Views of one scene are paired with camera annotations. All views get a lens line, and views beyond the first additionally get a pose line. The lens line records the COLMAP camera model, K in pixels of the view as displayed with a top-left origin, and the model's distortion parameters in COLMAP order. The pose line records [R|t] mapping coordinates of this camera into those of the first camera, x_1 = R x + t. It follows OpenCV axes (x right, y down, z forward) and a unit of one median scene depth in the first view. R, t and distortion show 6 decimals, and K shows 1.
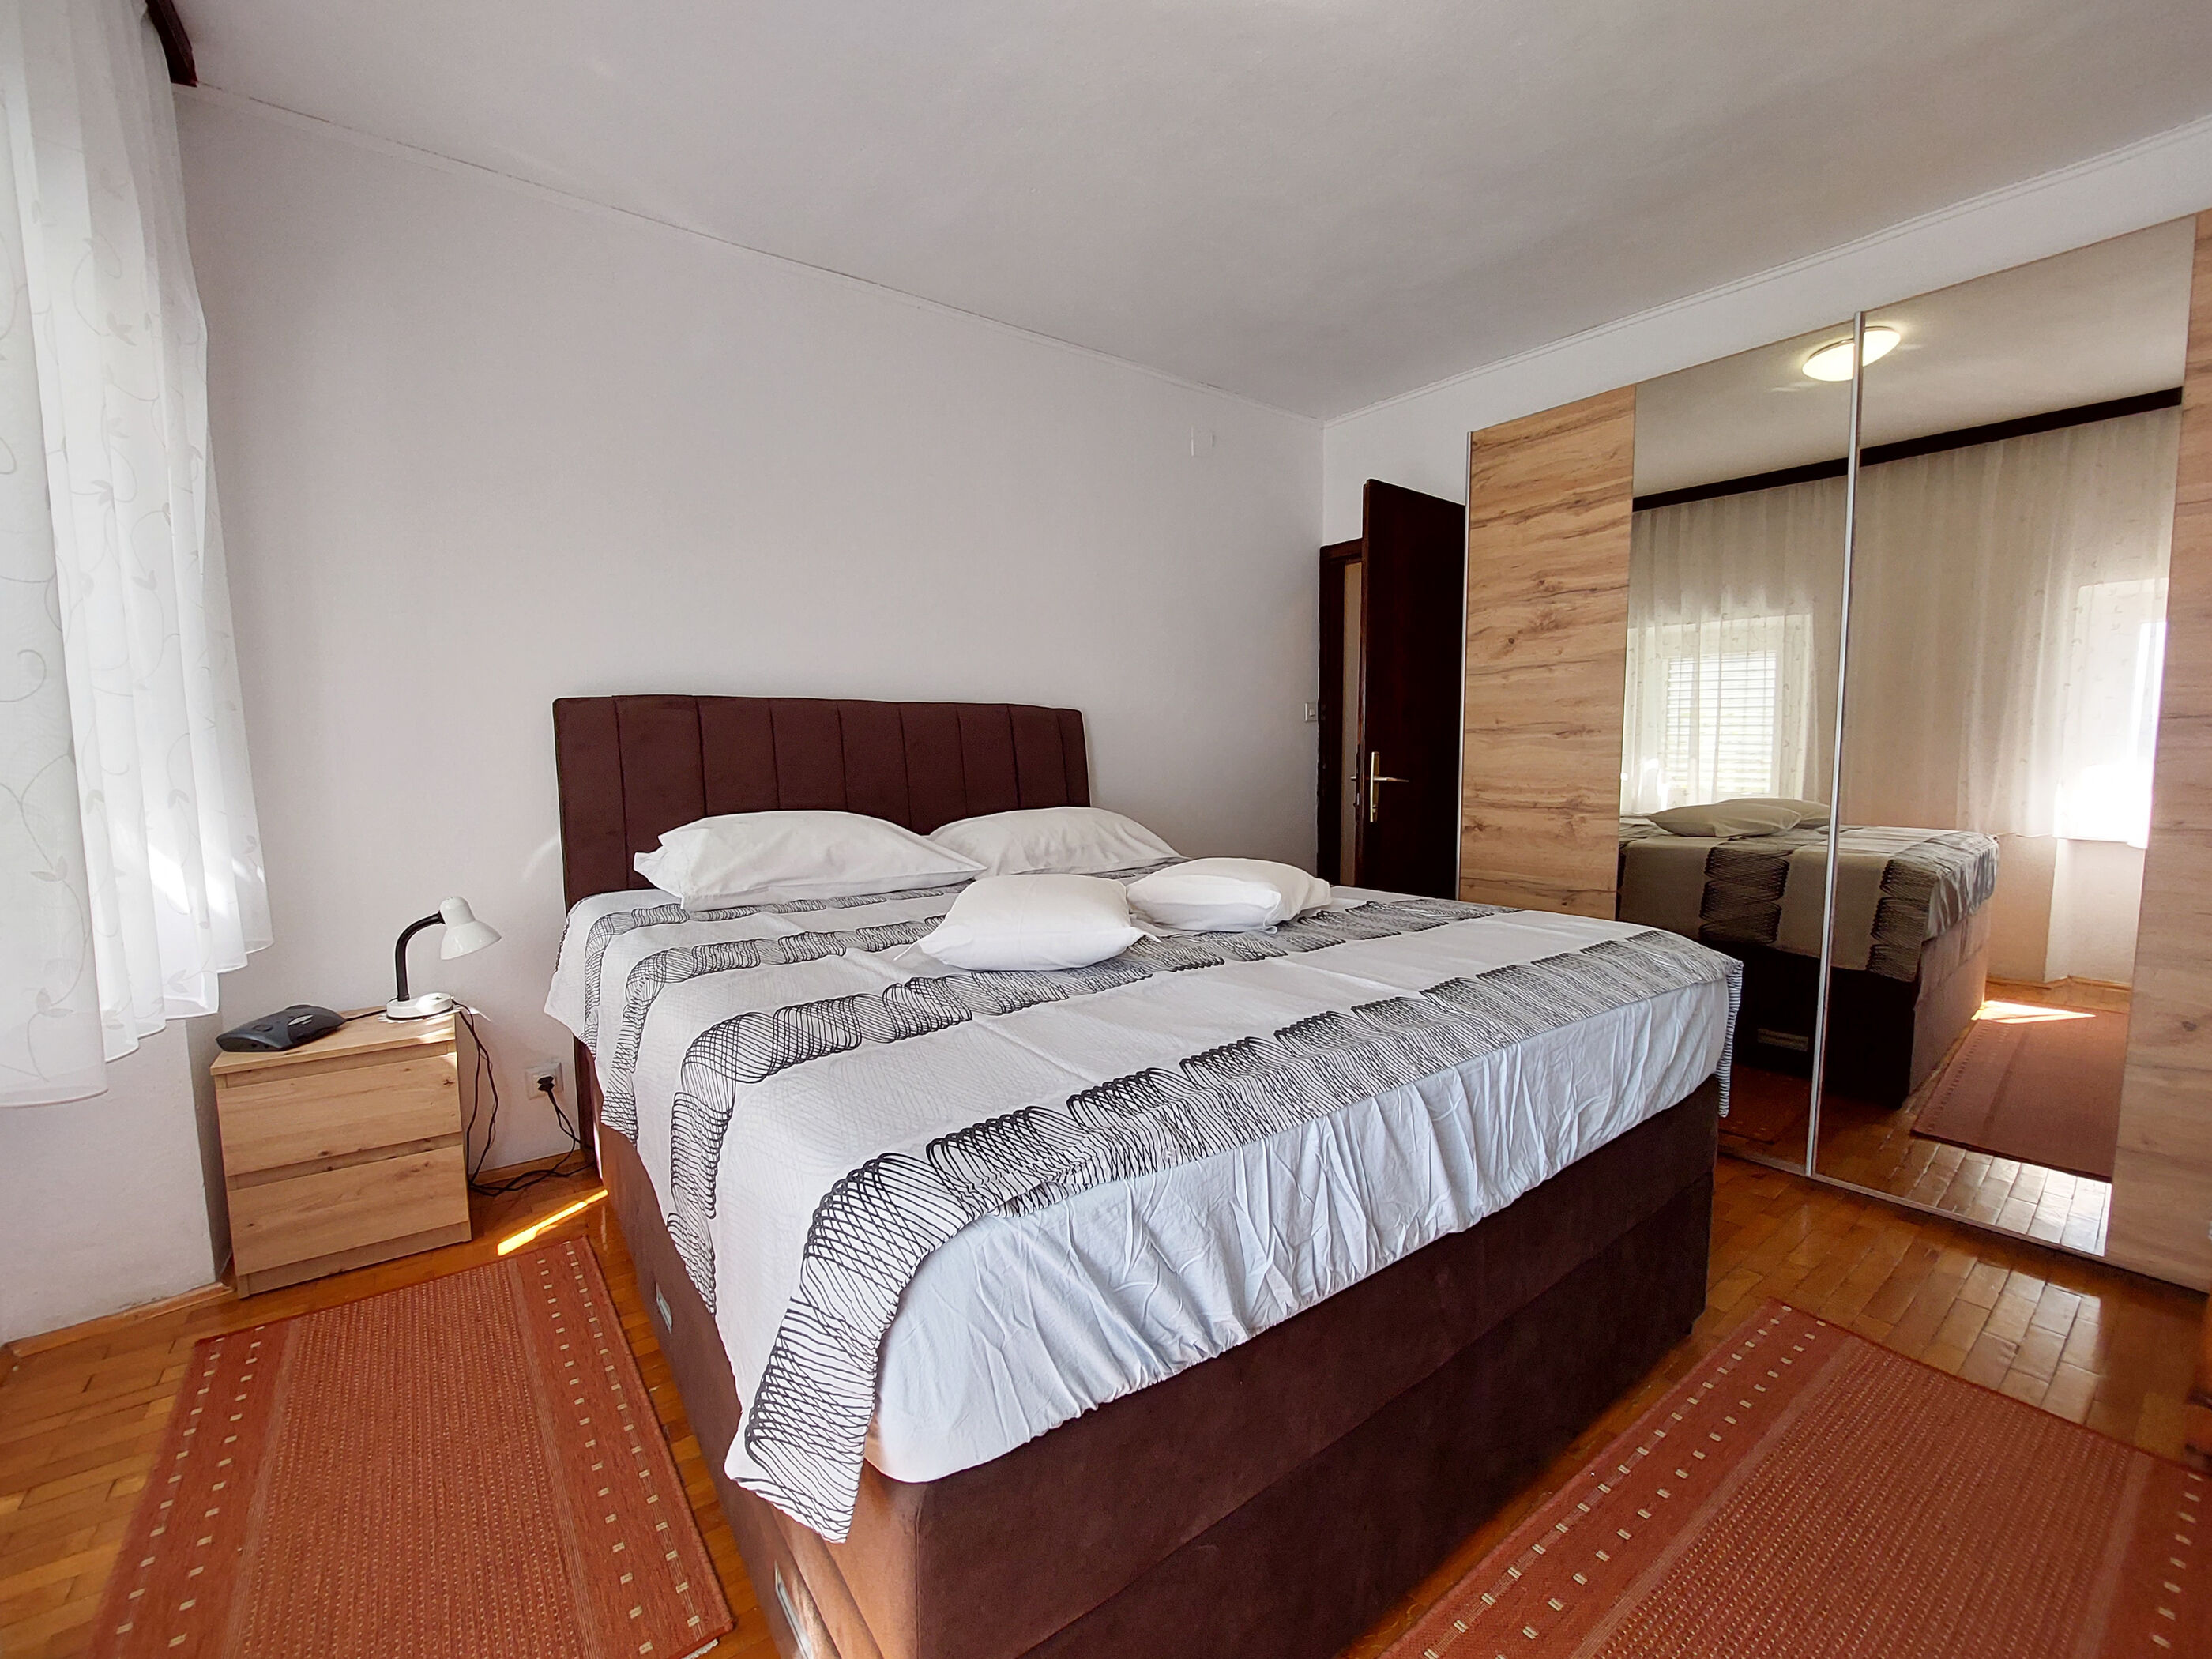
lens RADIAL K [[882.3, 0, 1089.9], [0, 882.3, 836.9], [0, 0, 1]] dist [-0.012072, -0.000425]
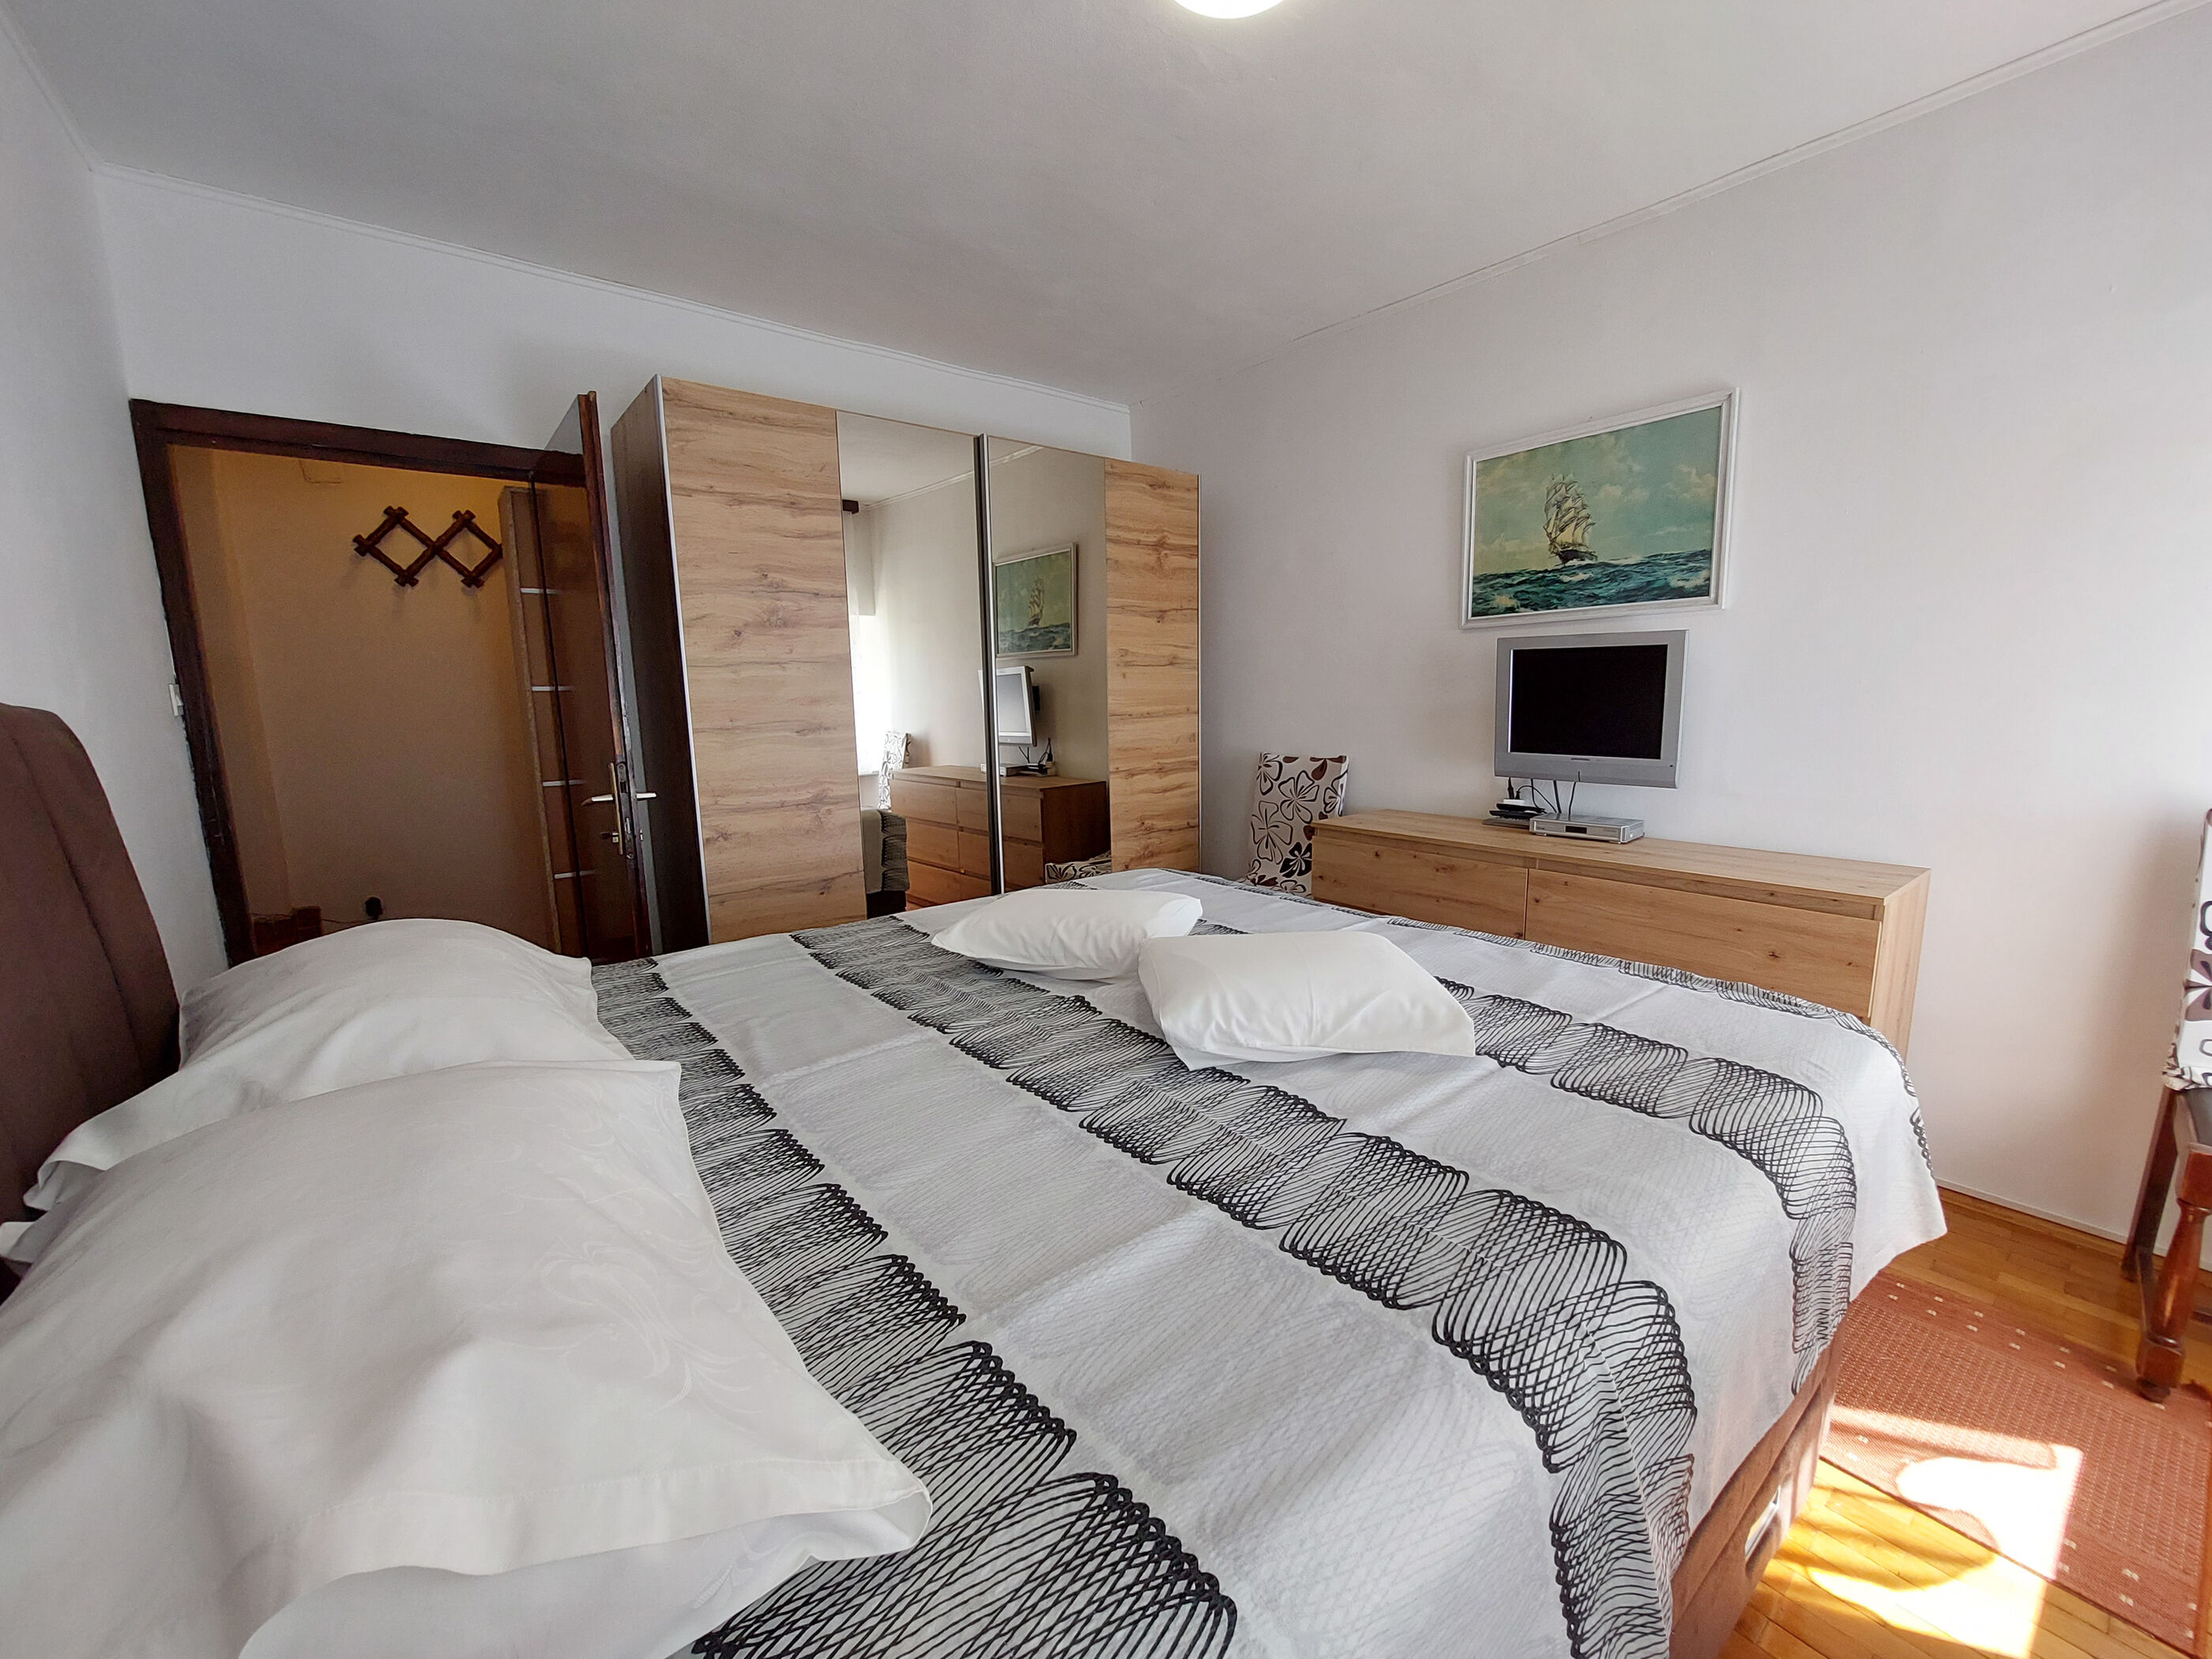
lens RADIAL K [[882.3, 0, 1089.9], [0, 882.3, 836.9], [0, 0, 1]] dist [-0.012072, -0.000425]
pose [[-0.045489, -0.154658, 0.986920, -0.508213], [0.113978, 0.980688, 0.158935, -0.121744], [-0.992441, 0.119717, -0.026983, 0.709081]]
